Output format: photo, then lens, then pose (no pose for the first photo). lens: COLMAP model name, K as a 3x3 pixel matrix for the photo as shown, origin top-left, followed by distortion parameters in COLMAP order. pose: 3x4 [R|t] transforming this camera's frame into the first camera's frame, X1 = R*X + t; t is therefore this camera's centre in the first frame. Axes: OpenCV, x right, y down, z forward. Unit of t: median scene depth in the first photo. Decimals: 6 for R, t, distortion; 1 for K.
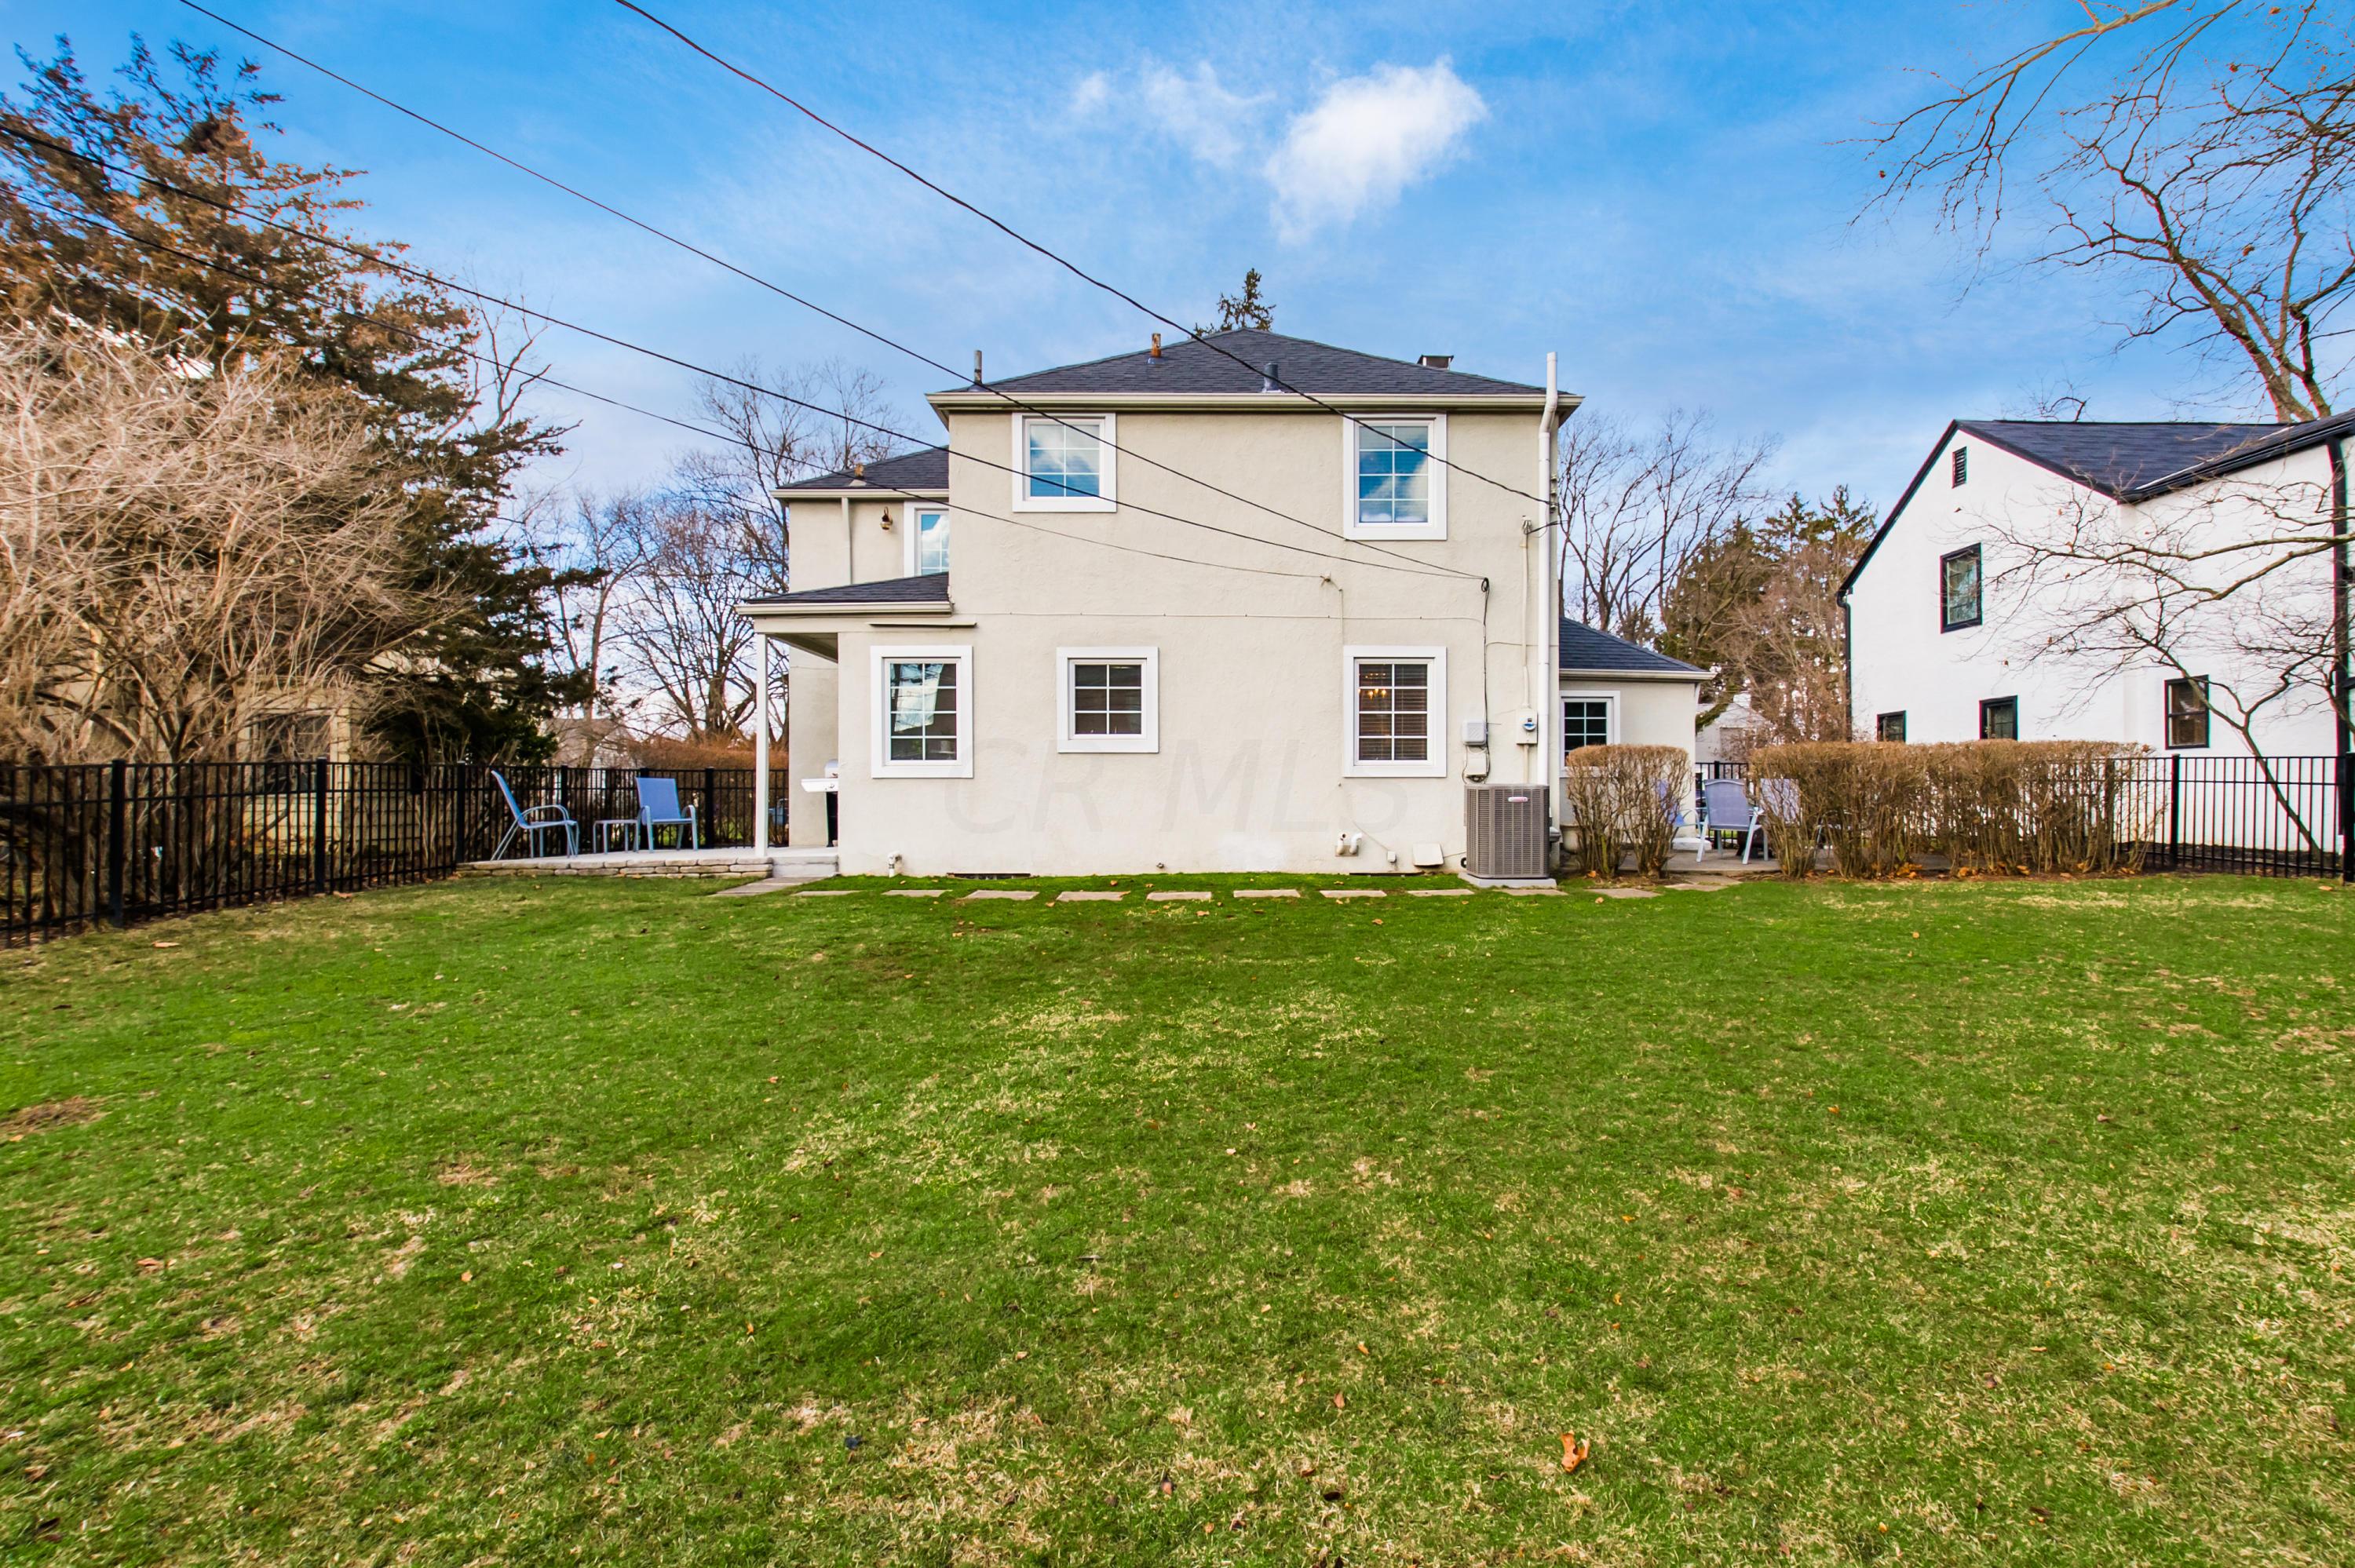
lens RADIAL K [[1023.5, 0, 1217.1], [0, 1023.5, 782.5], [0, 0, 1]] dist [0.000147, -0.010391]
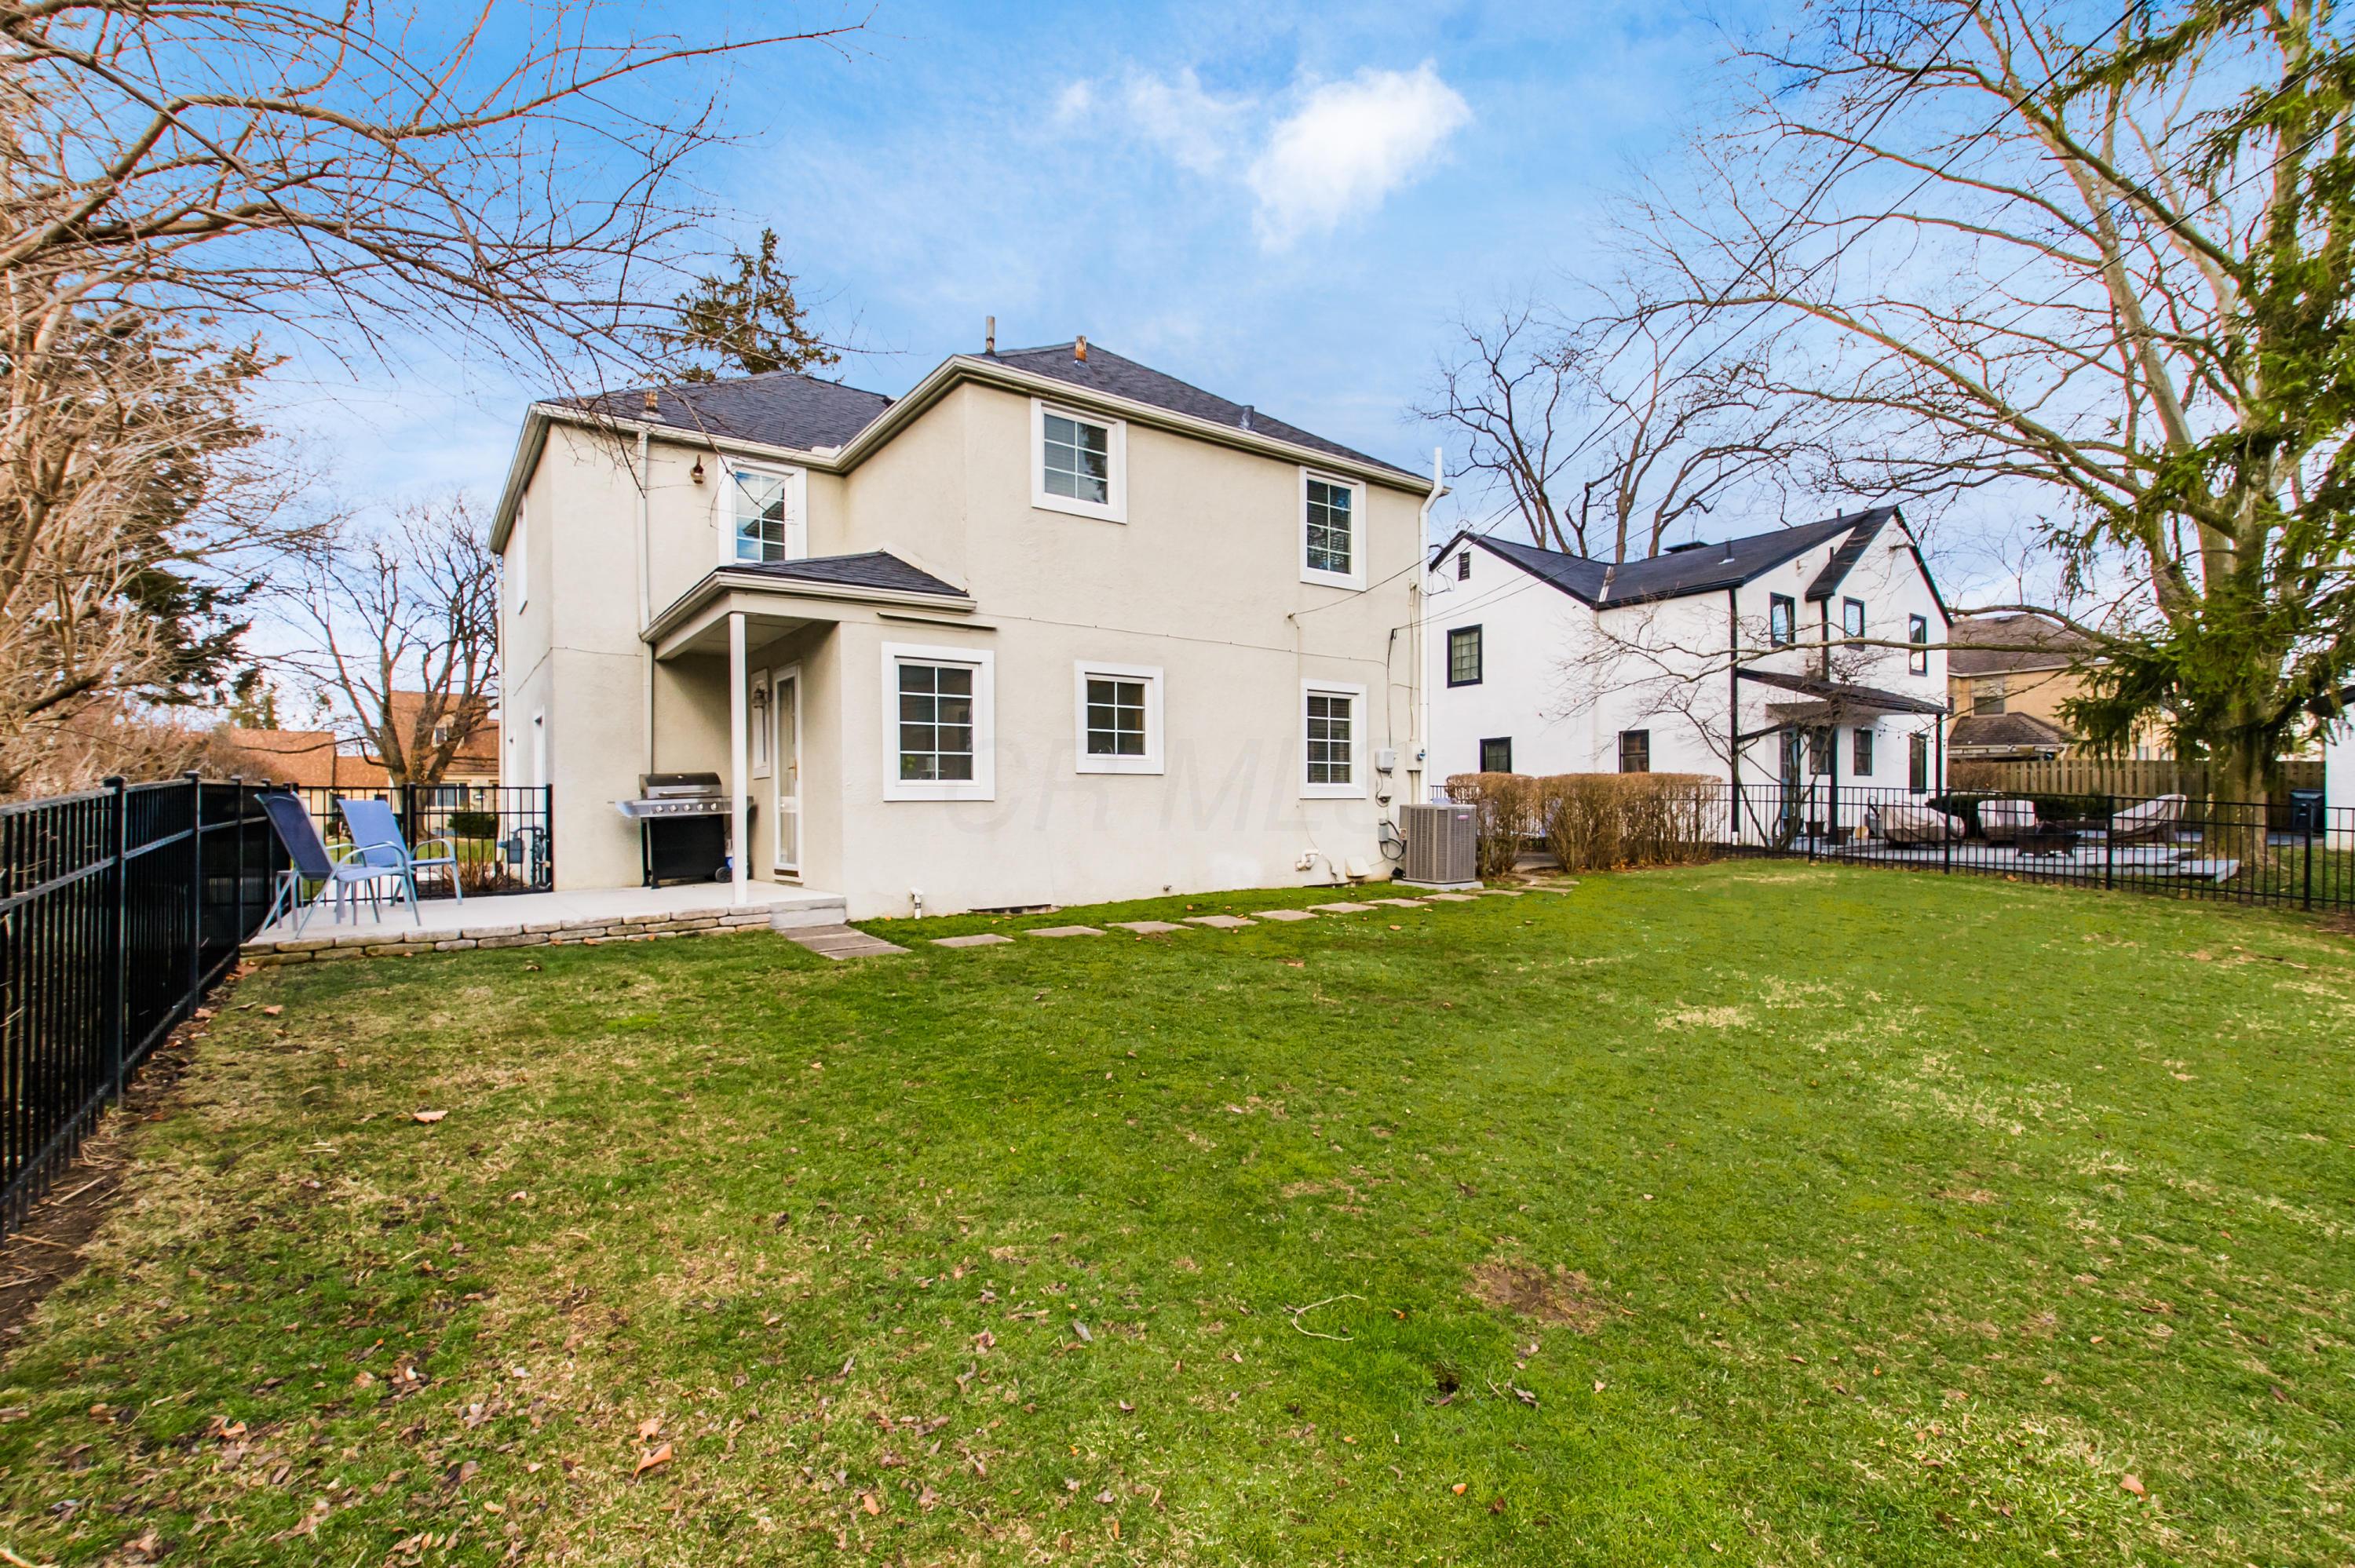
lens RADIAL K [[1014.9, 0, 1177.4], [0, 1014.9, 798.3], [0, 0, 1]] dist [-0.000842, -0.000161]
pose [[0.820049, -0.001556, 0.572292, -0.602527], [-0.001236, 0.999989, 0.004489, -0.010285], [-0.572292, -0.004388, 0.820038, 0.186748]]
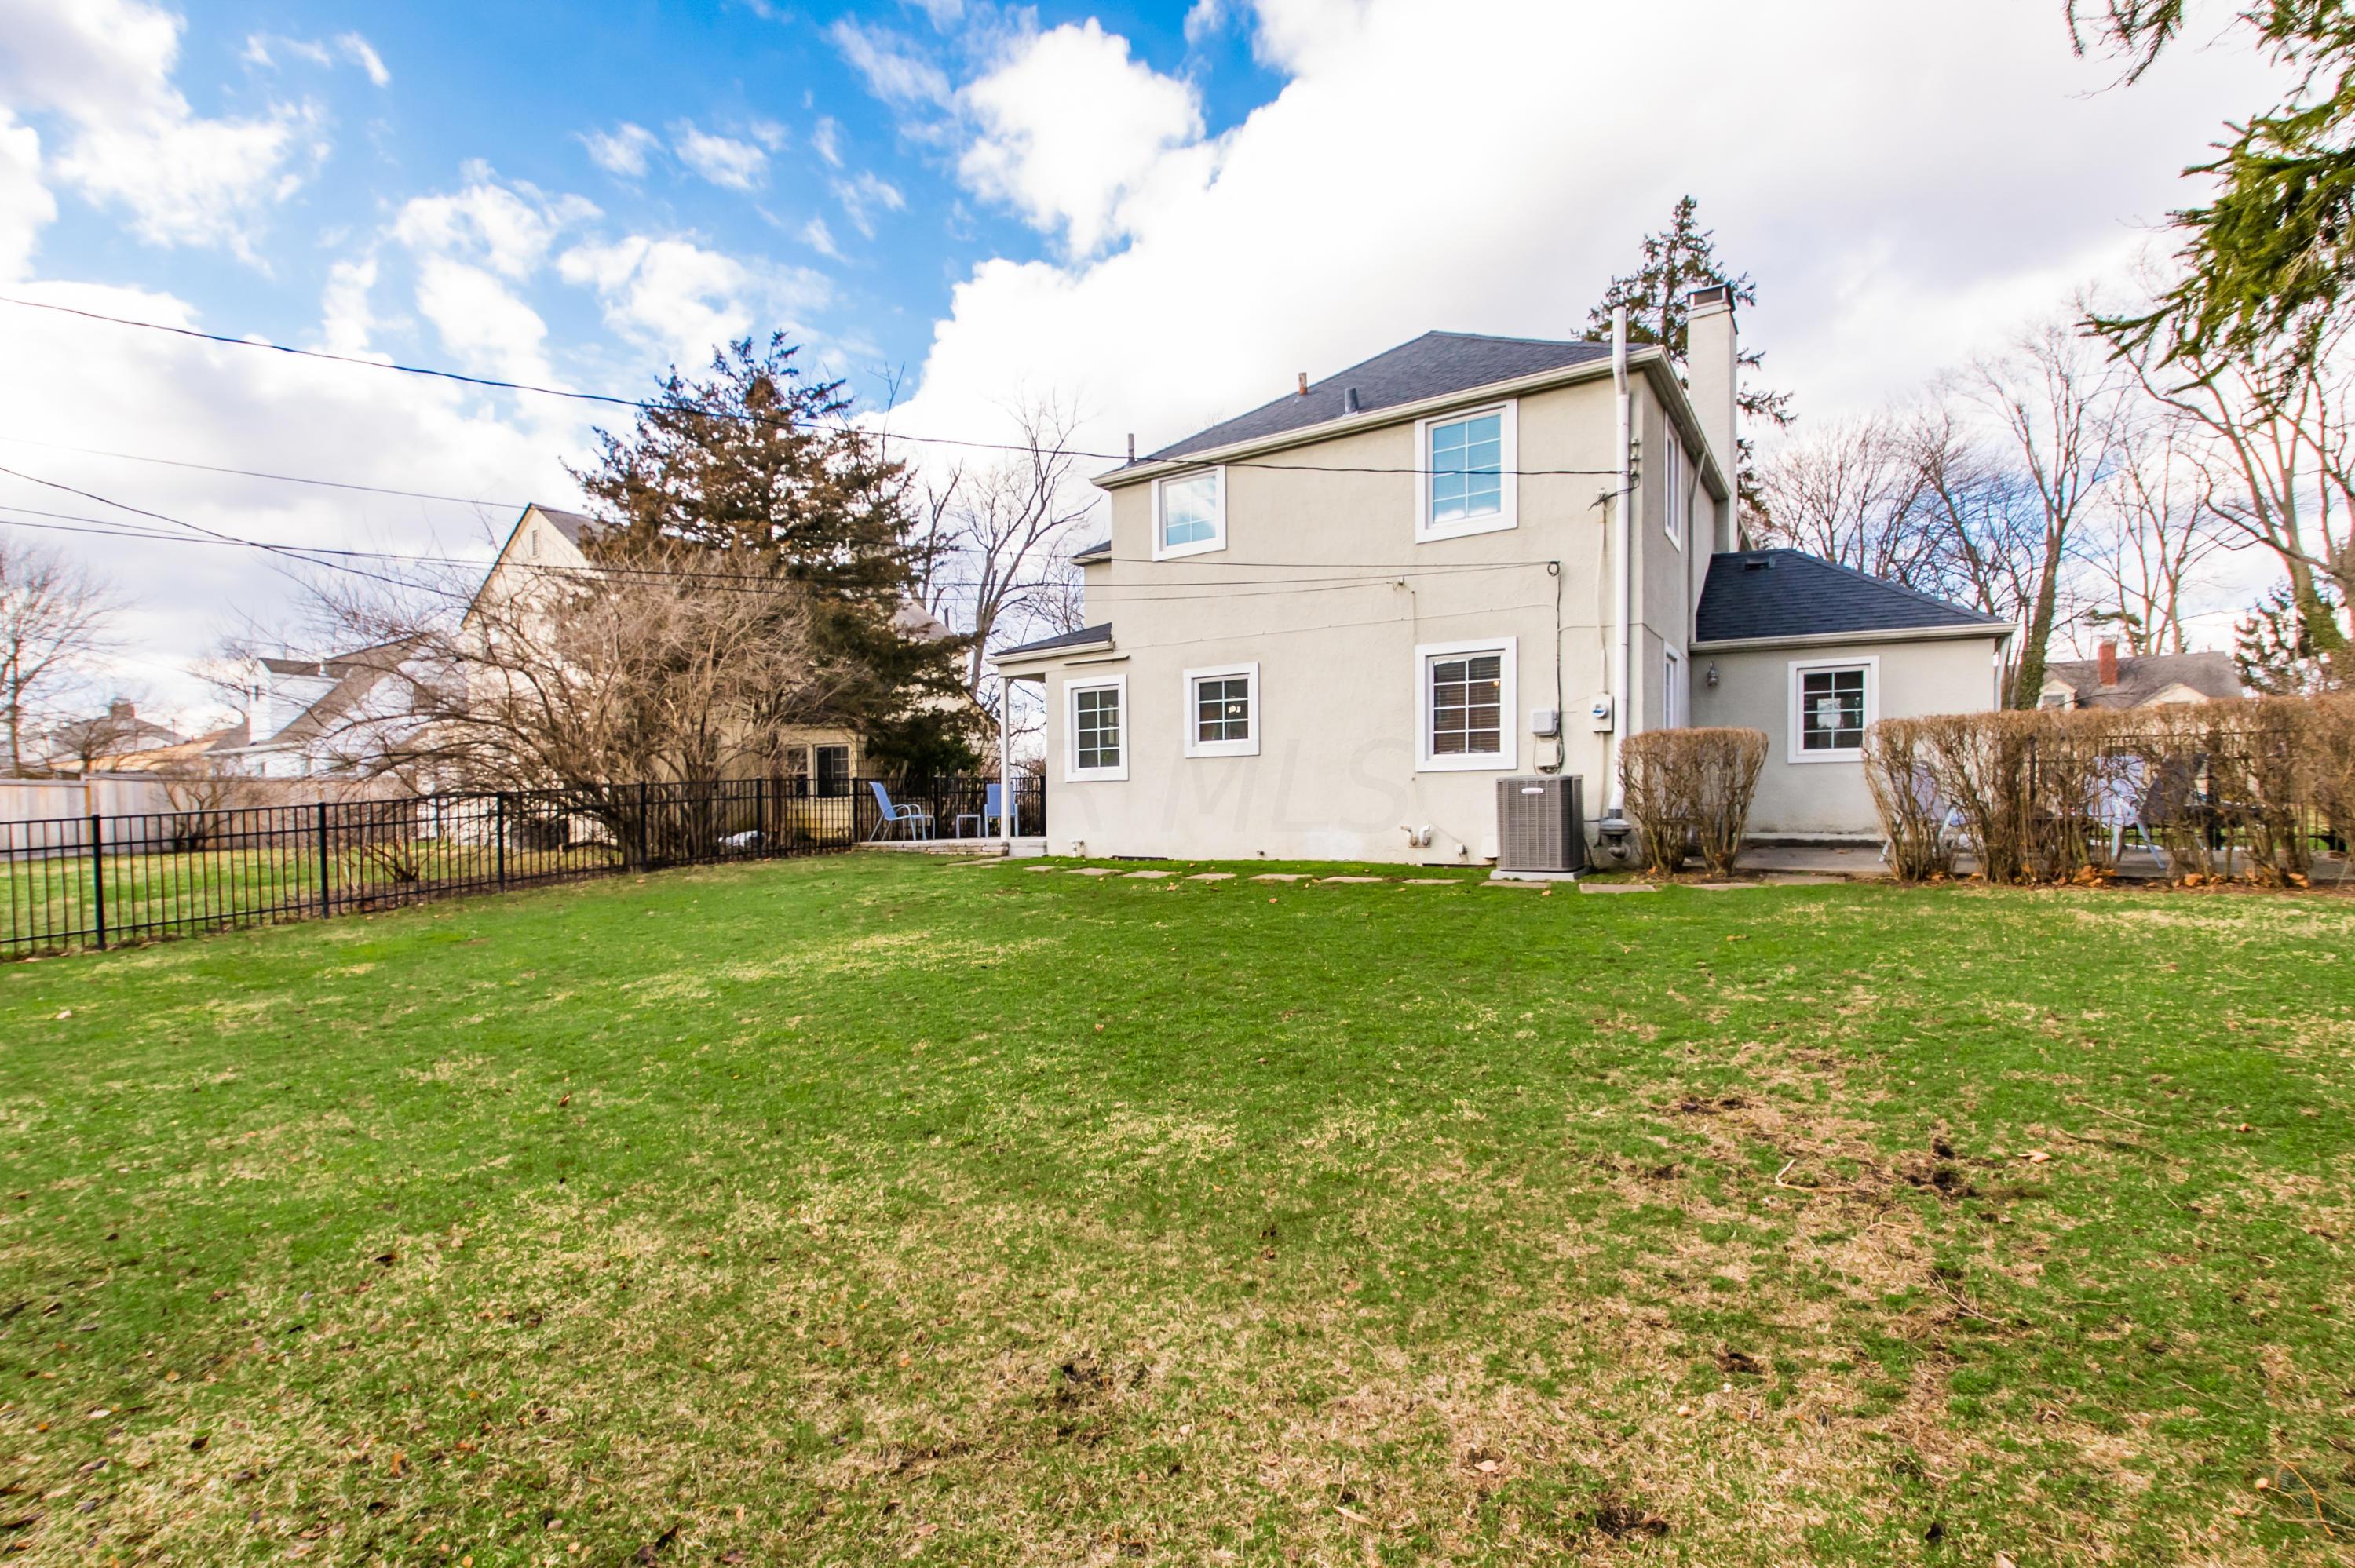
lens RADIAL K [[1014.9, 0, 1177.4], [0, 1014.9, 798.3], [0, 0, 1]] dist [-0.000842, -0.000161]
pose [[0.833134, -0.011510, -0.552951, 0.489367], [0.024483, 0.999571, 0.016082, -0.000525], [0.552528, -0.026936, 0.833059, -0.000629]]
